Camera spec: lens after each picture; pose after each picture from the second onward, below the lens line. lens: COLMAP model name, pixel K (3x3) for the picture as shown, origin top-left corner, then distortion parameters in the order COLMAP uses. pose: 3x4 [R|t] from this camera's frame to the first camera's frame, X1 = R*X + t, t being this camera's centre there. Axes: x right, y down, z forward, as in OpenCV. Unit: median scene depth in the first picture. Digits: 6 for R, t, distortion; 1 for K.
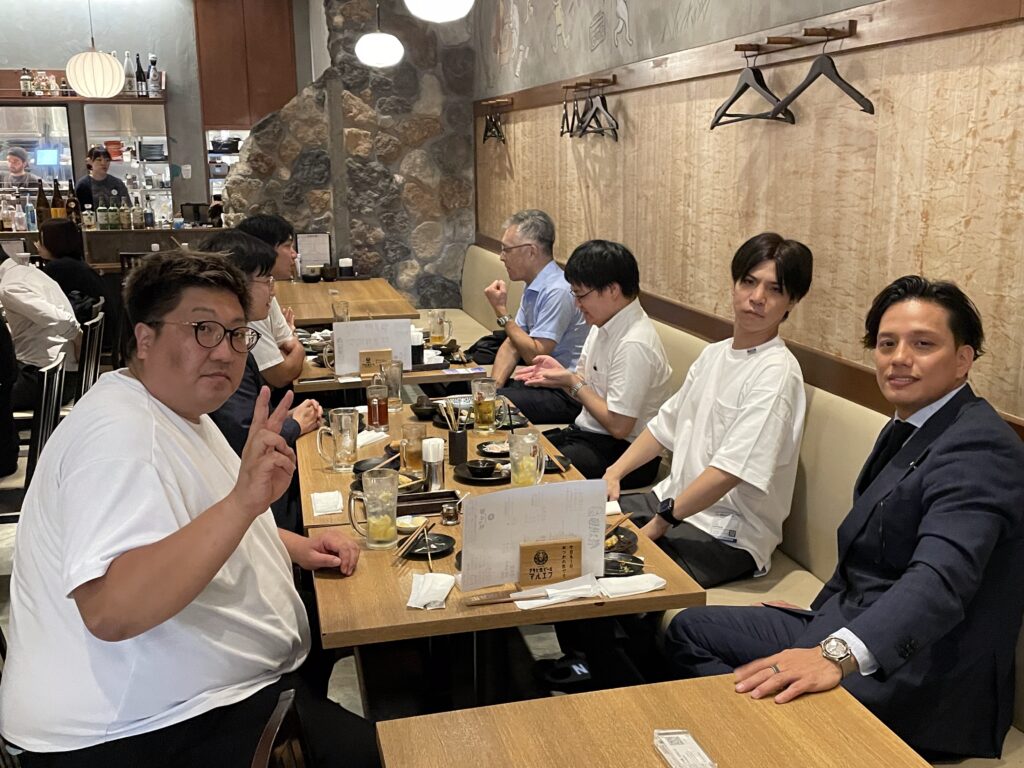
lens RADIAL K [[1074.7, 0, 508.1], [0, 1074.7, 382.1], [0, 0, 1]] dist [0.108779, 0.000000]
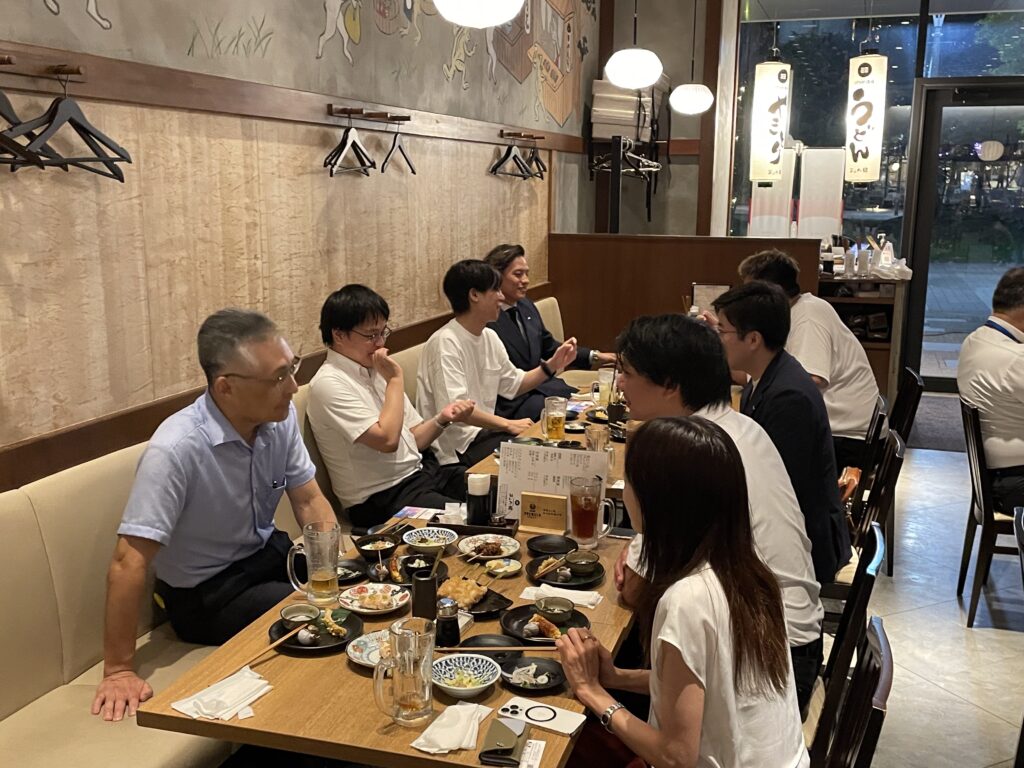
lens RADIAL K [[1074.7, 0, 510.3], [0, 1074.7, 385.0], [0, 0, 1]] dist [0.108779, 0.000000]
pose [[-0.849087, -0.096121, 0.519434, -0.505664], [0.110551, 0.929199, 0.352659, -0.374982], [-0.516555, 0.356862, -0.778345, 1.705126]]
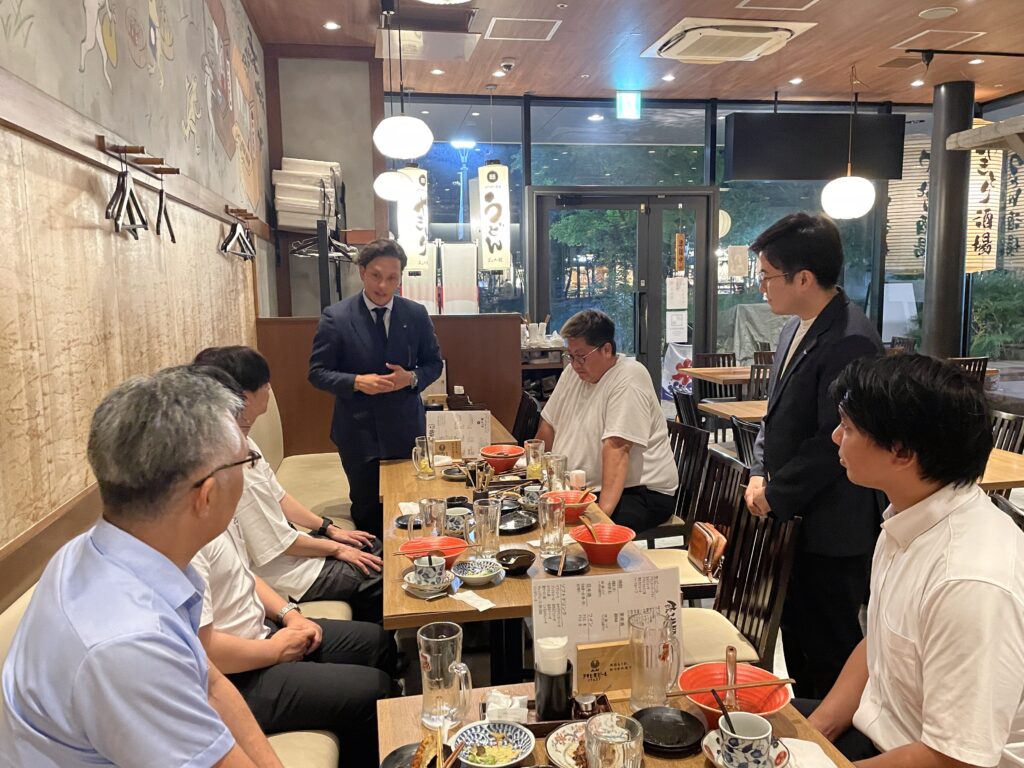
lens RADIAL K [[843.8, 0, 514.0], [0, 843.8, 388.7], [0, 0, 1]] dist [0.057145, -0.052553]
pose [[-0.997263, 0.017334, 0.071880, -0.126037], [0.039919, 0.944503, 0.326070, -0.294860], [-0.062239, 0.328047, -0.942609, 1.492769]]
